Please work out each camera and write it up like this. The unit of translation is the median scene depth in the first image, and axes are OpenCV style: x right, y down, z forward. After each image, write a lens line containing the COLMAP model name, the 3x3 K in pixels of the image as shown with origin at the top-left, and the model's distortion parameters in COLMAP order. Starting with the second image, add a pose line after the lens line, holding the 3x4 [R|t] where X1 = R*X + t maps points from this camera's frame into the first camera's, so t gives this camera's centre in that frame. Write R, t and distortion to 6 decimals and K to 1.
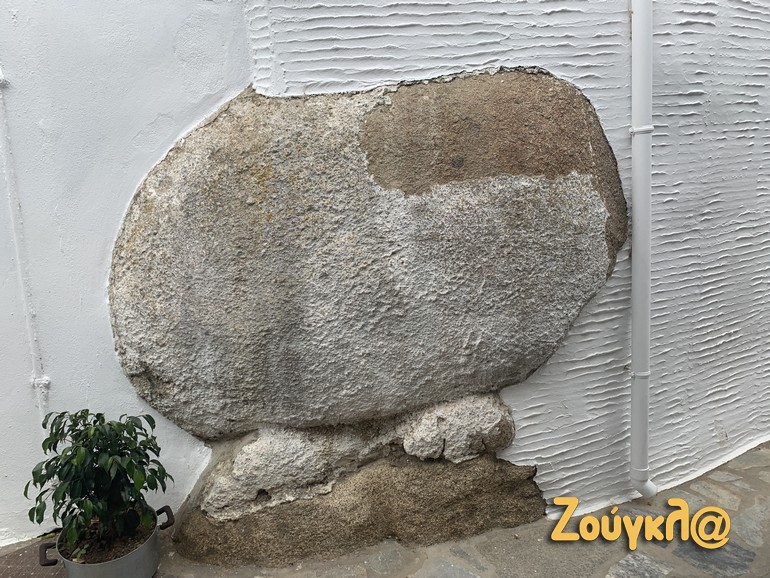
lens RADIAL K [[631.5, 0, 385.0], [0, 631.5, 288.4], [0, 0, 1]] dist [0.014961, -0.001270]
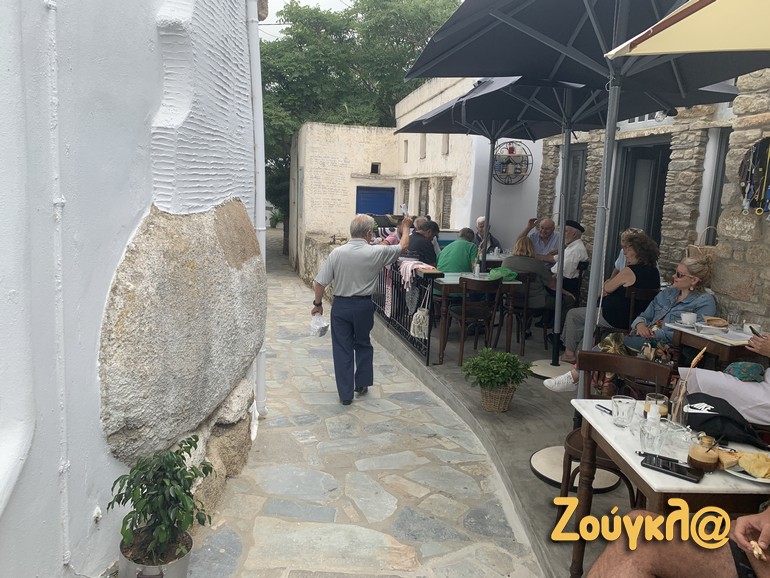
lens RADIAL K [[631.5, 0, 385.1], [0, 631.5, 289.3], [0, 0, 1]] dist [0.014961, -0.001270]
pose [[0.217839, -0.114110, 0.969291, -1.535475], [0.148758, 0.985420, 0.082576, -0.172894], [-0.964581, 0.126201, 0.231638, 0.182639]]
